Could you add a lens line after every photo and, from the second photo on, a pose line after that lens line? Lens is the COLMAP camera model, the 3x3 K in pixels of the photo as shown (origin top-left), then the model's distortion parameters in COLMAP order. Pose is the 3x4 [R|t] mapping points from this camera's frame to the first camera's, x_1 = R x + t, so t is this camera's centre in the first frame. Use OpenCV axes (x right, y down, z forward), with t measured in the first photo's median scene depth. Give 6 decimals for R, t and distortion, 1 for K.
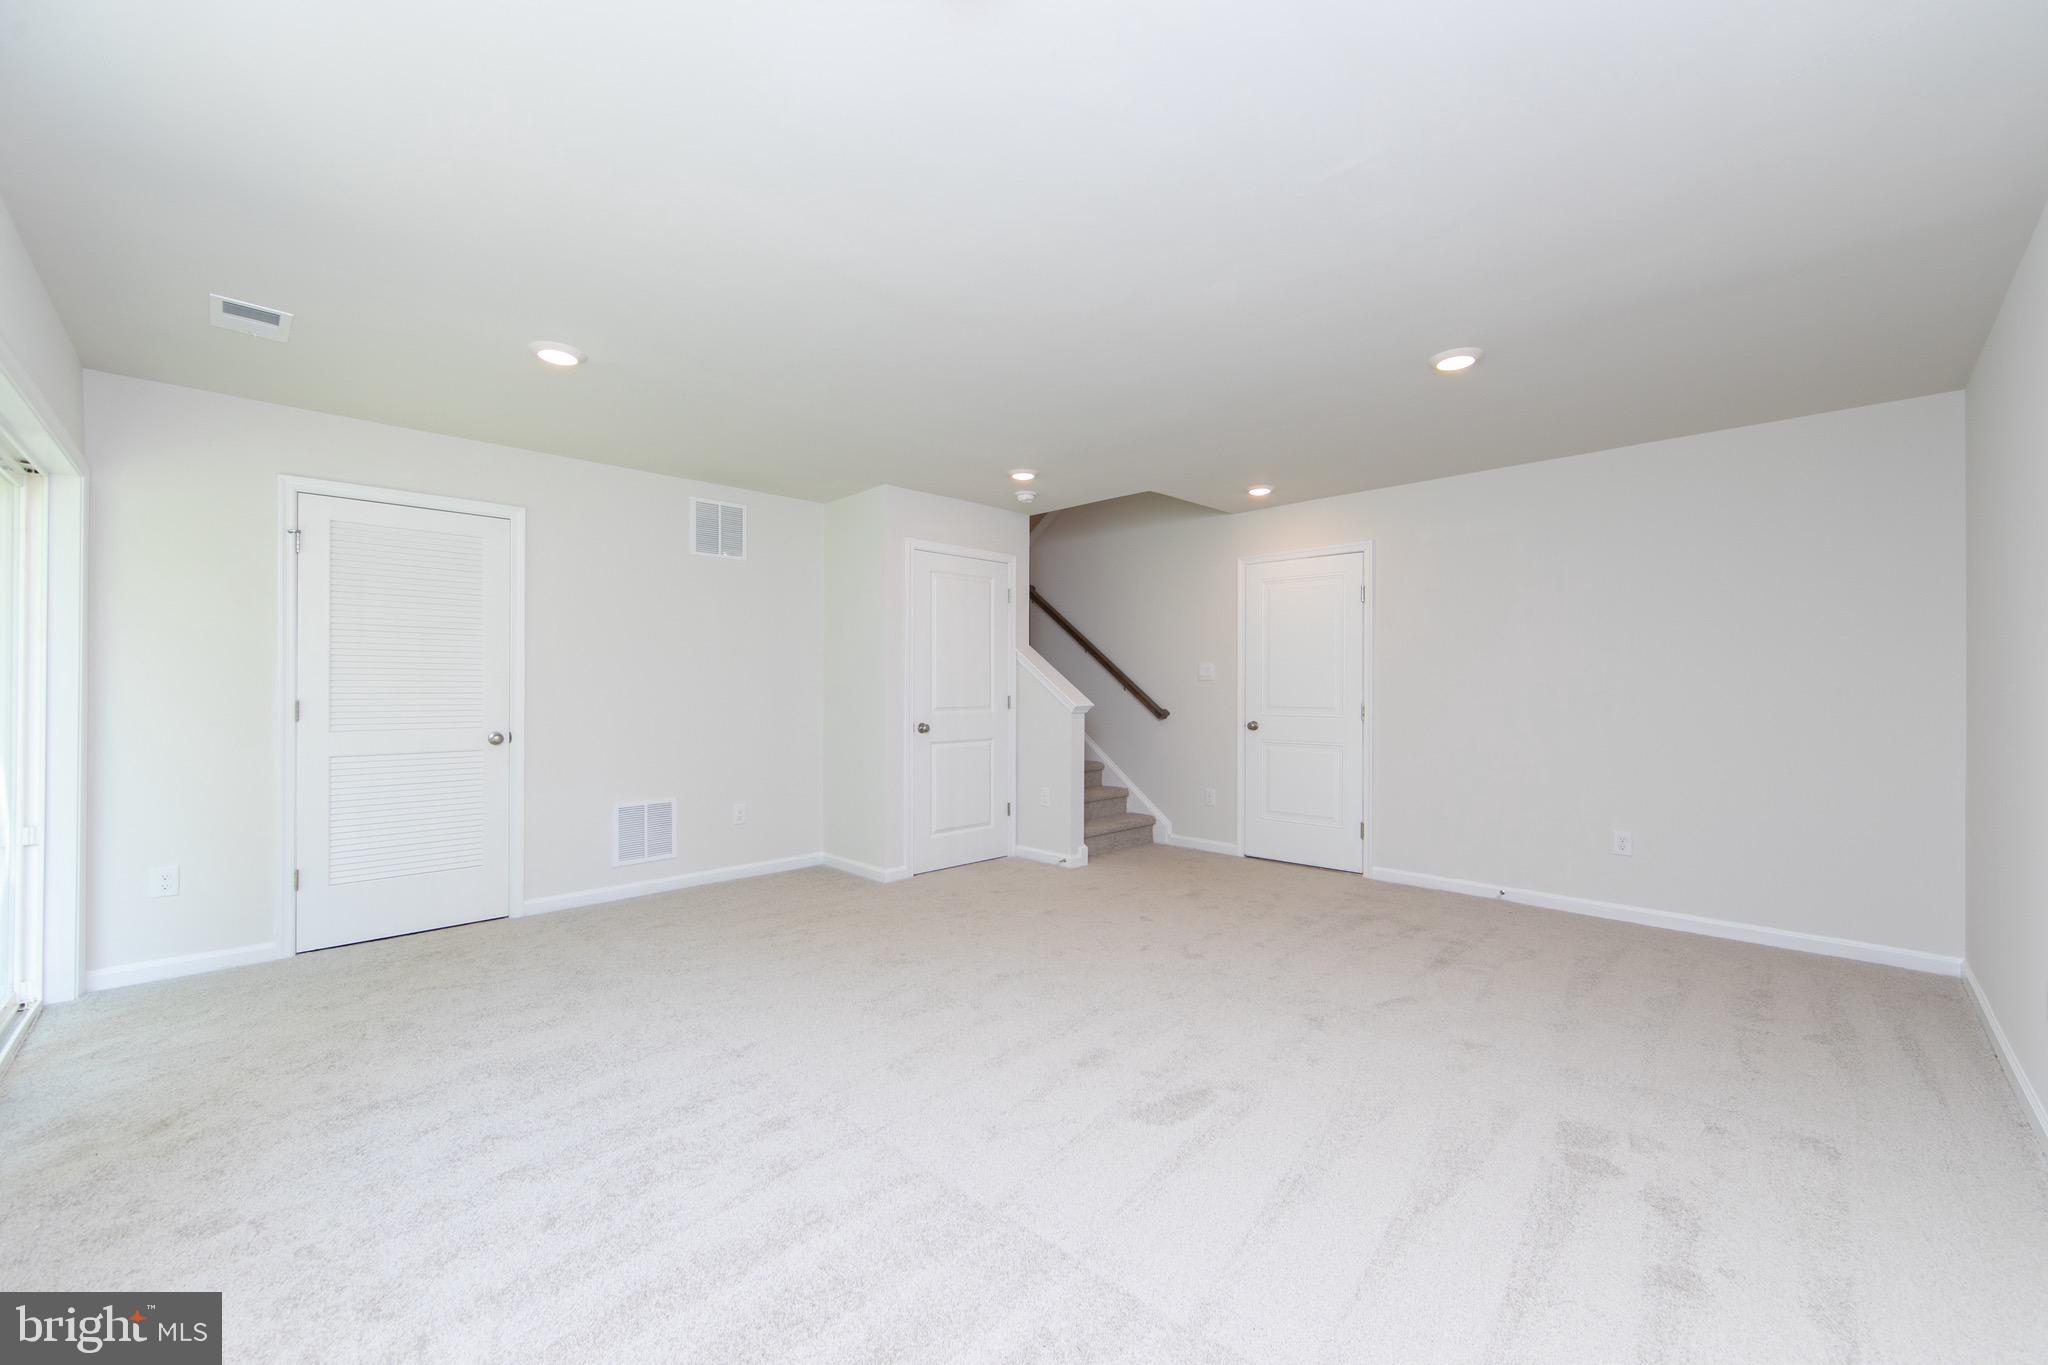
lens RADIAL K [[817.4, 0, 1016.0], [0, 817.4, 682.8], [0, 0, 1]] dist [-0.003840, -0.000561]
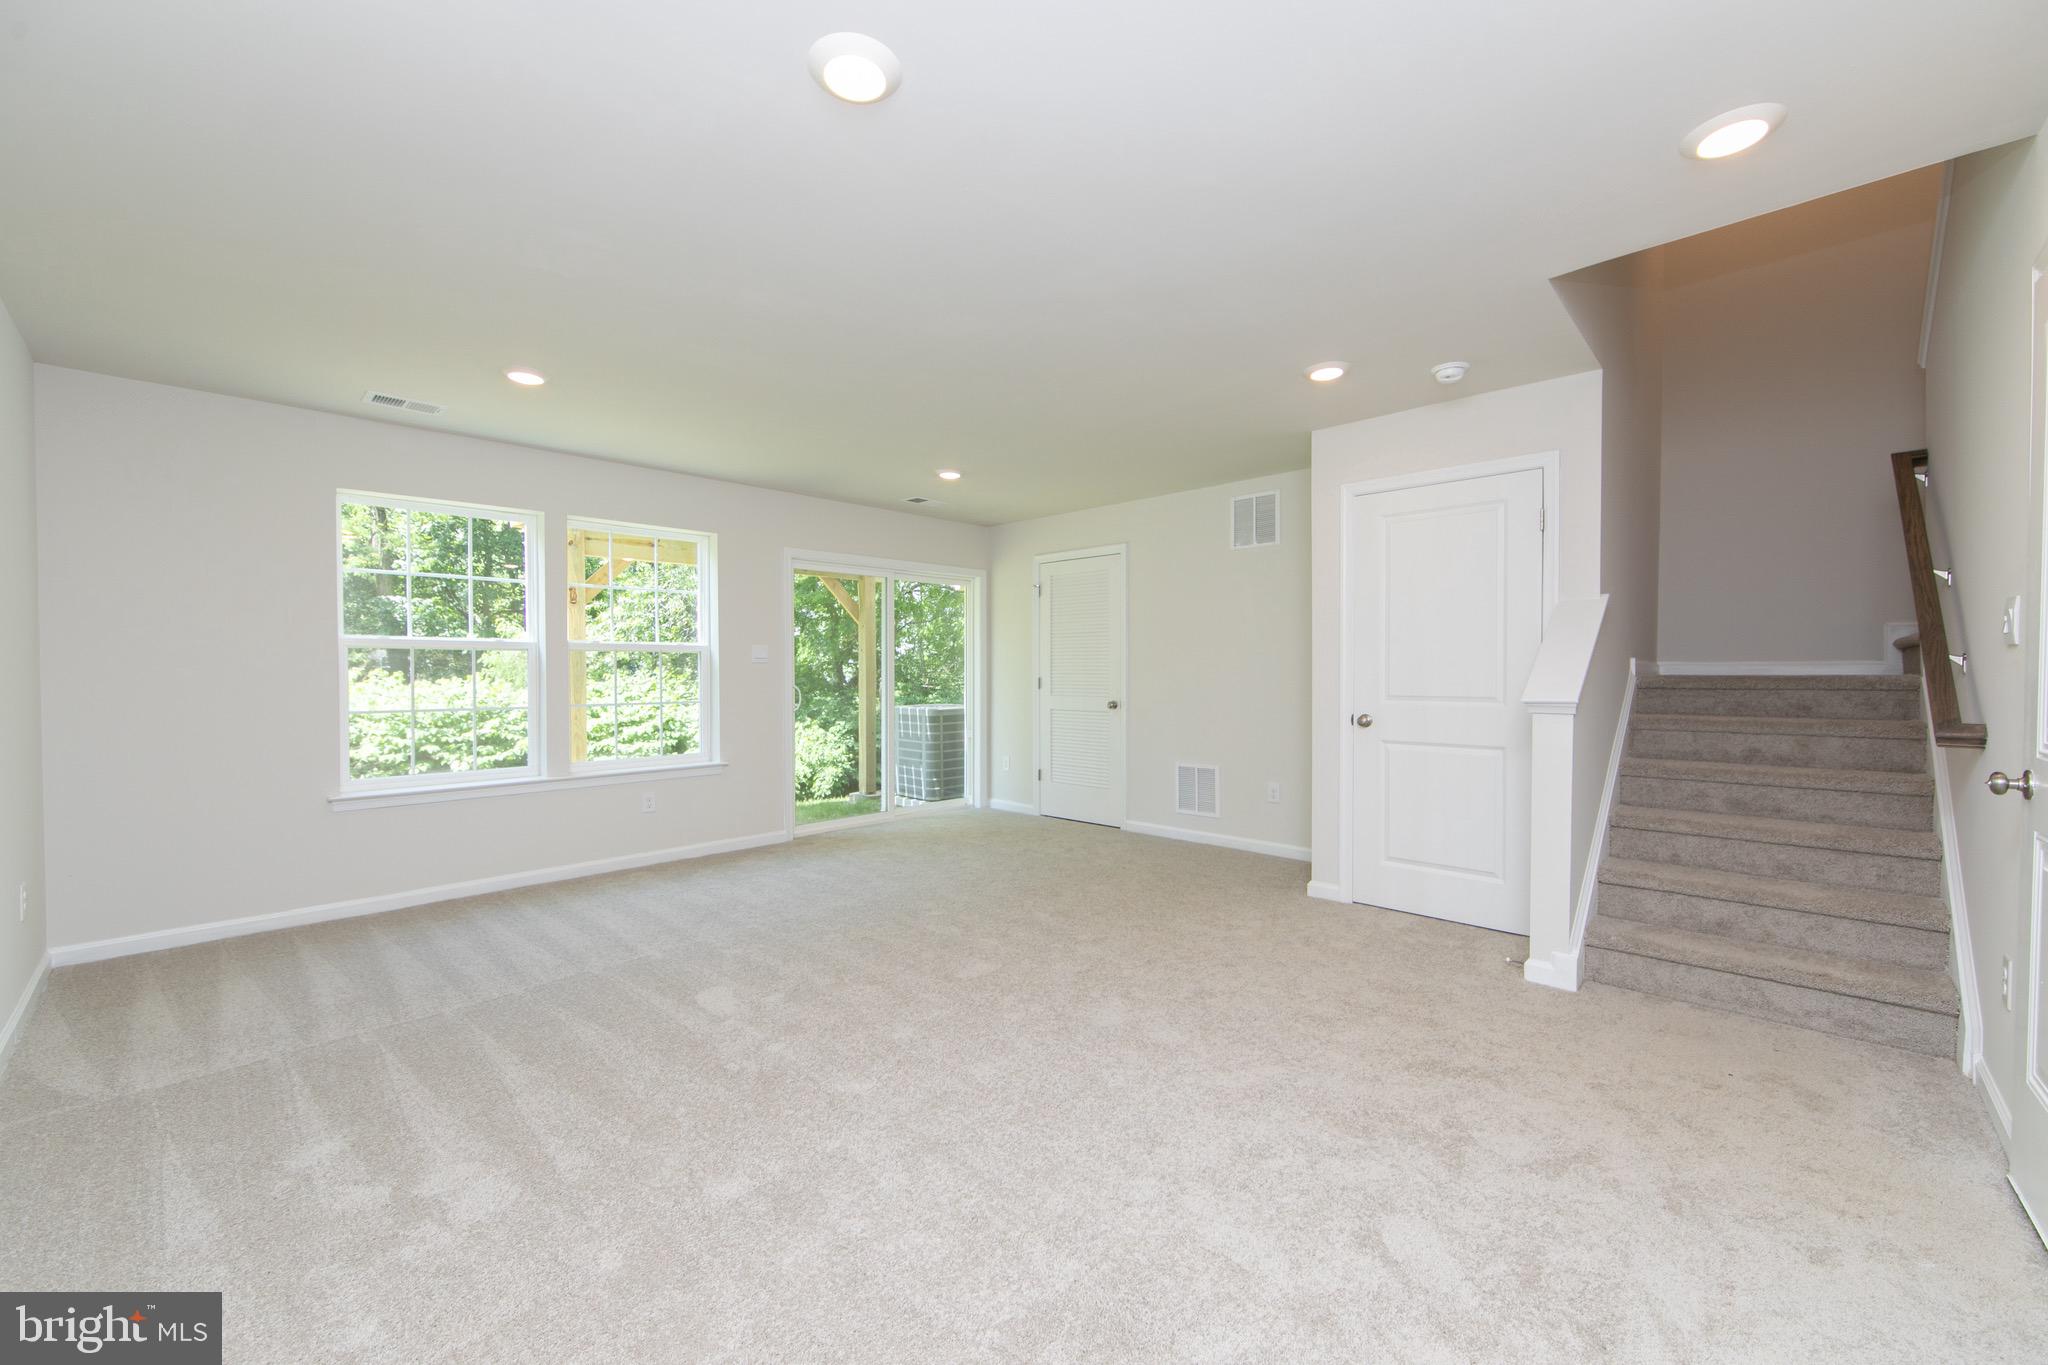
lens RADIAL K [[817.4, 0, 1016.0], [0, 817.4, 682.8], [0, 0, 1]] dist [-0.003840, -0.000561]
pose [[-0.000178, 0.006465, -0.999979, 0.758181], [-0.001787, 0.999977, 0.006466, 0.017779], [0.999998, 0.001788, -0.000167, 0.749937]]
